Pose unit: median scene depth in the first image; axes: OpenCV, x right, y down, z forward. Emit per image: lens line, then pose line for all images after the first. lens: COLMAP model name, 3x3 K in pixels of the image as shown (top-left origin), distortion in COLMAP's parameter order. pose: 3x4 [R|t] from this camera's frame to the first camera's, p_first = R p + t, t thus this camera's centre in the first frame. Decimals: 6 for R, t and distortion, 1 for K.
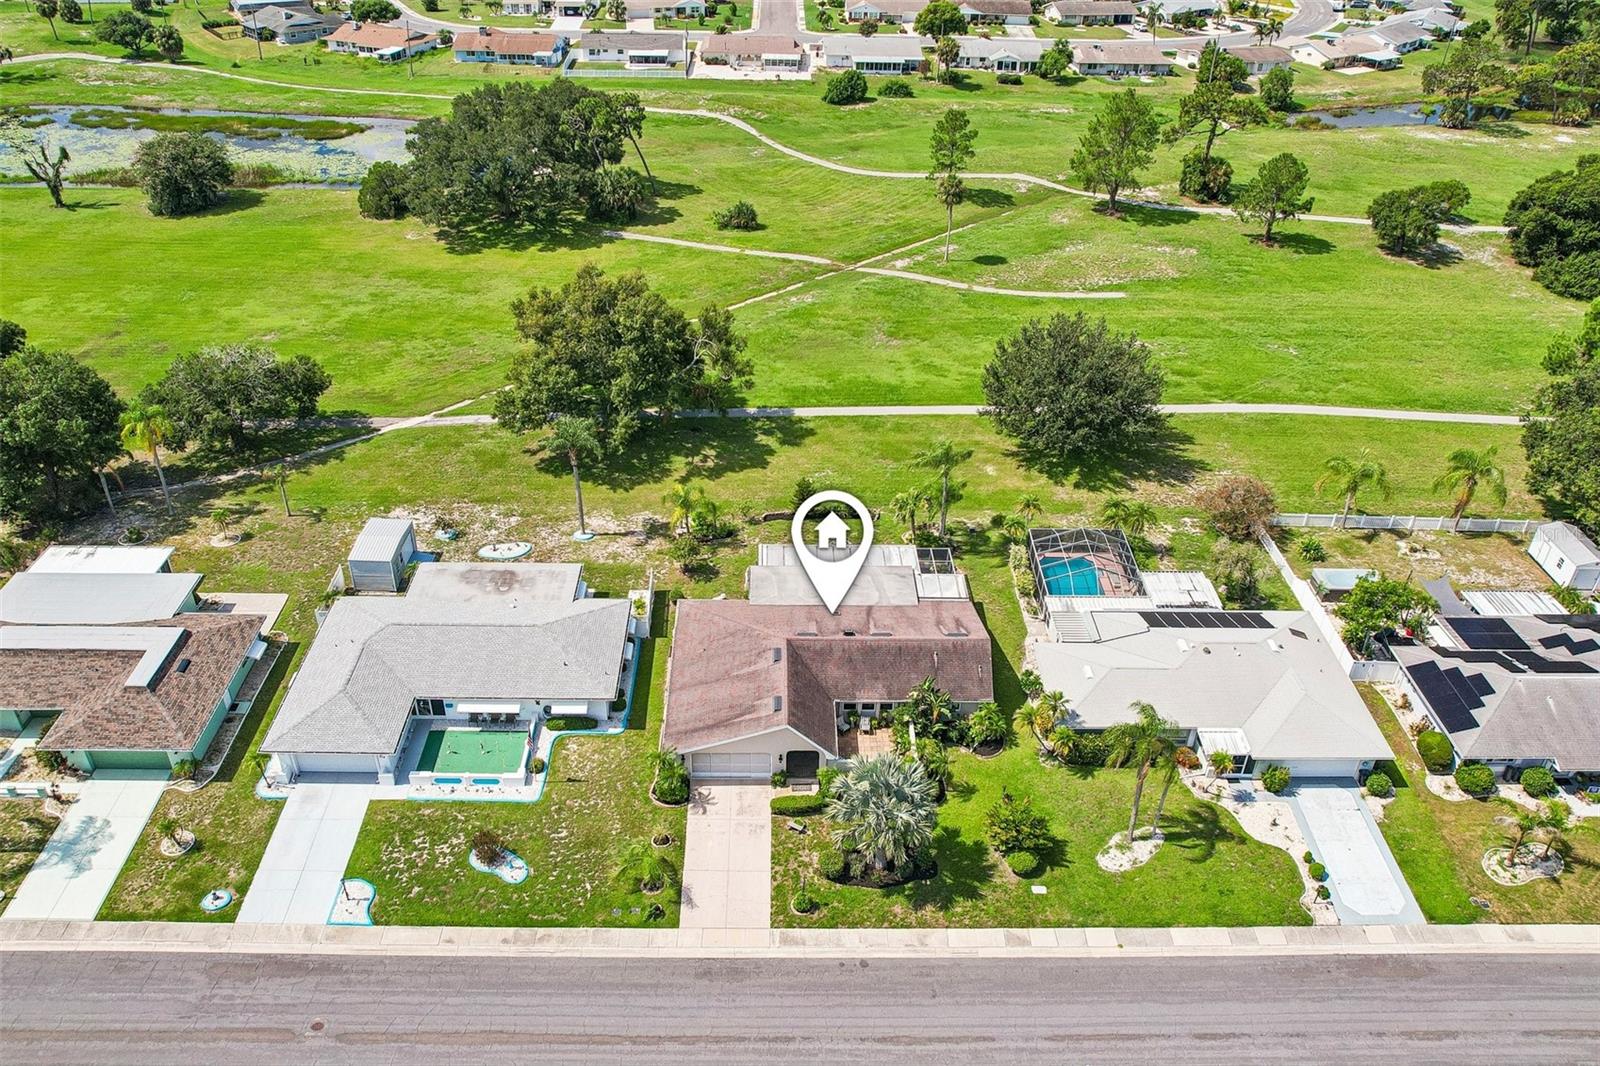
lens RADIAL K [[1220.1, 0, 800.0], [0, 1220.1, 533.0], [0, 0, 1]] dist [-0.075364, 0.059527]
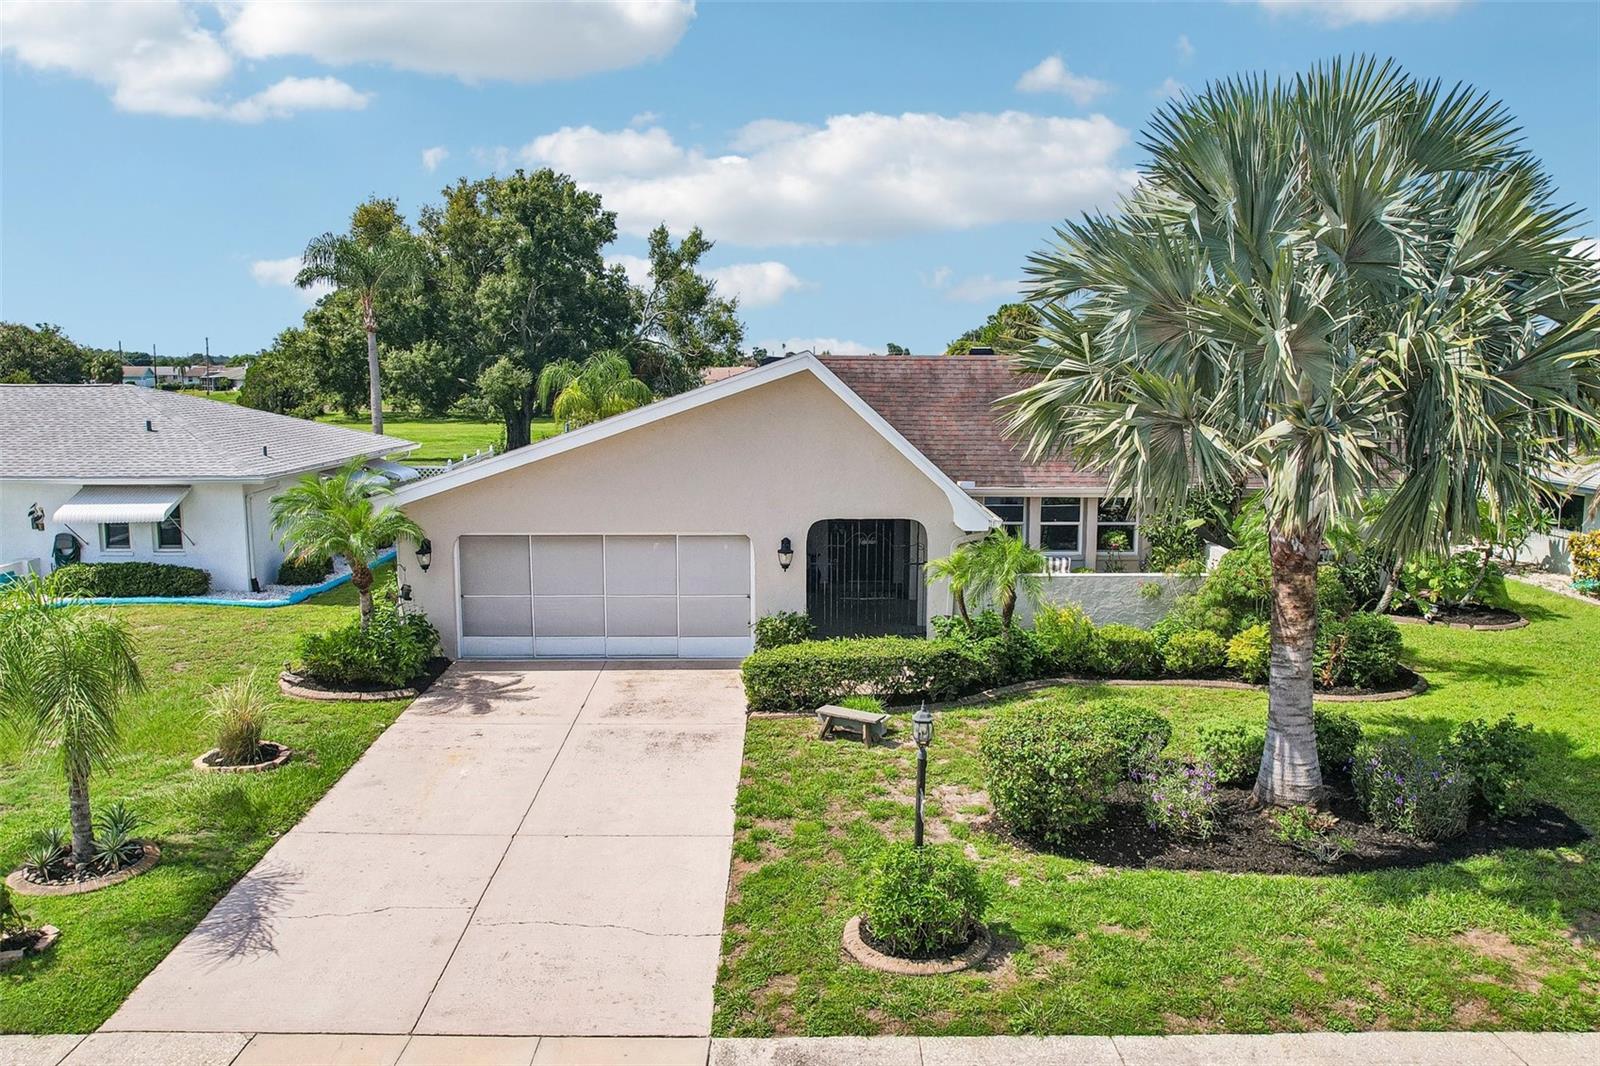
lens RADIAL K [[1236.0, 0, 800.0], [0, 1236.0, 533.0], [0, 0, 1]] dist [-0.073750, 0.064120]
pose [[0.999749, -0.020032, -0.010009, -0.008274], [0.013783, 0.902717, -0.430013, 0.253209], [0.017649, 0.429768, 0.902767, 0.634802]]
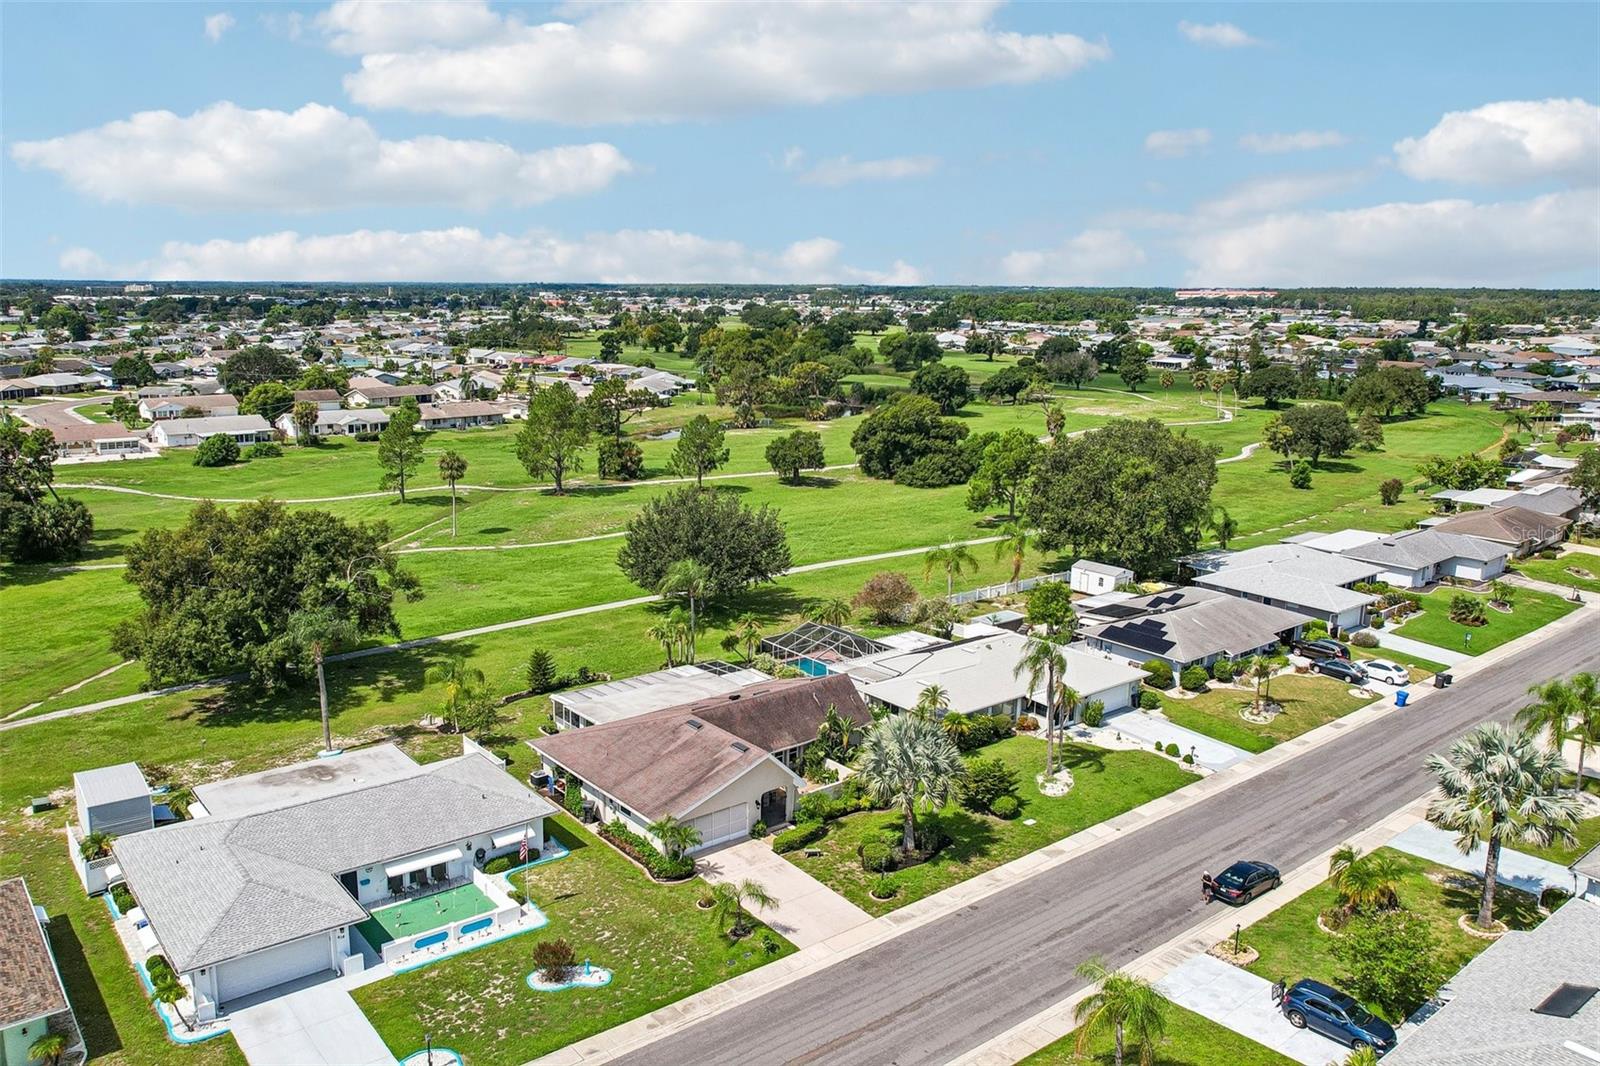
lens RADIAL K [[1212.6, 0, 800.0], [0, 1212.6, 533.0], [0, 0, 1]] dist [-0.098637, 0.115155]
pose [[0.786129, -0.135248, 0.603083, -0.450456], [0.339847, 0.909604, -0.239007, 0.194024], [-0.516242, 0.392846, 0.761030, 0.149252]]
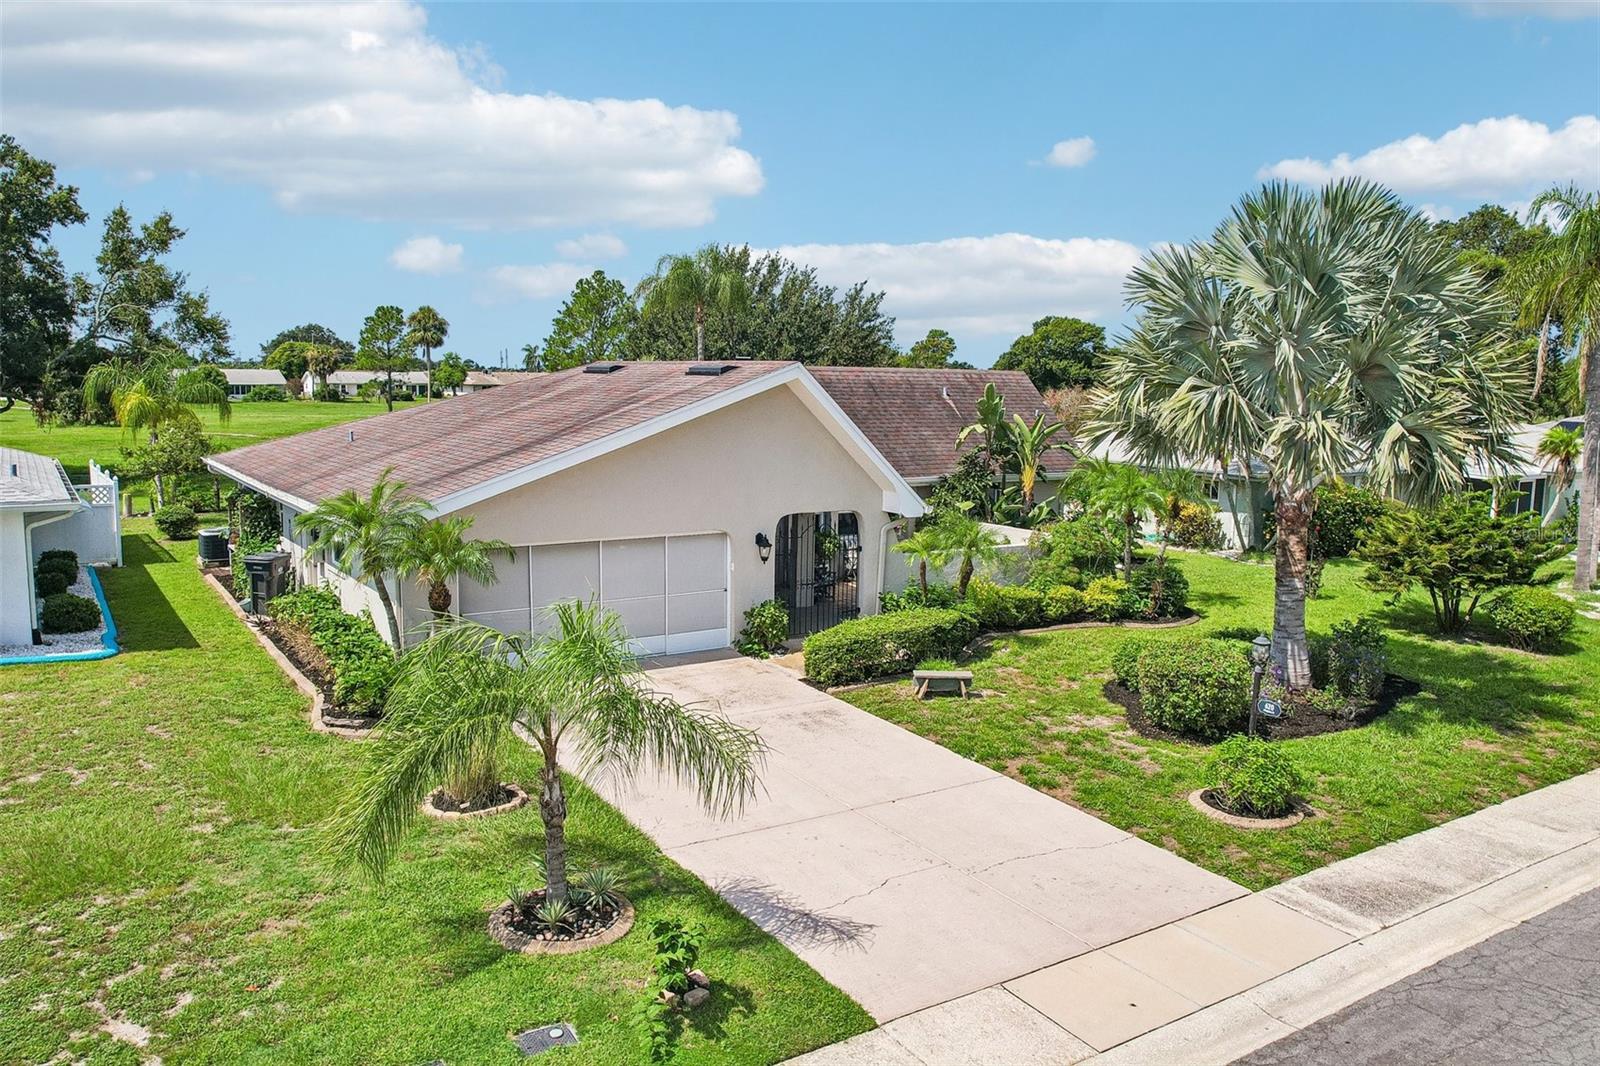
lens RADIAL K [[1220.1, 0, 800.0], [0, 1220.1, 533.0], [0, 0, 1]] dist [-0.075364, 0.059527]
pose [[0.843358, -0.078406, 0.531601, -0.138566], [0.296533, 0.892931, -0.338736, 0.240824], [-0.448124, 0.443313, 0.776311, 0.647991]]
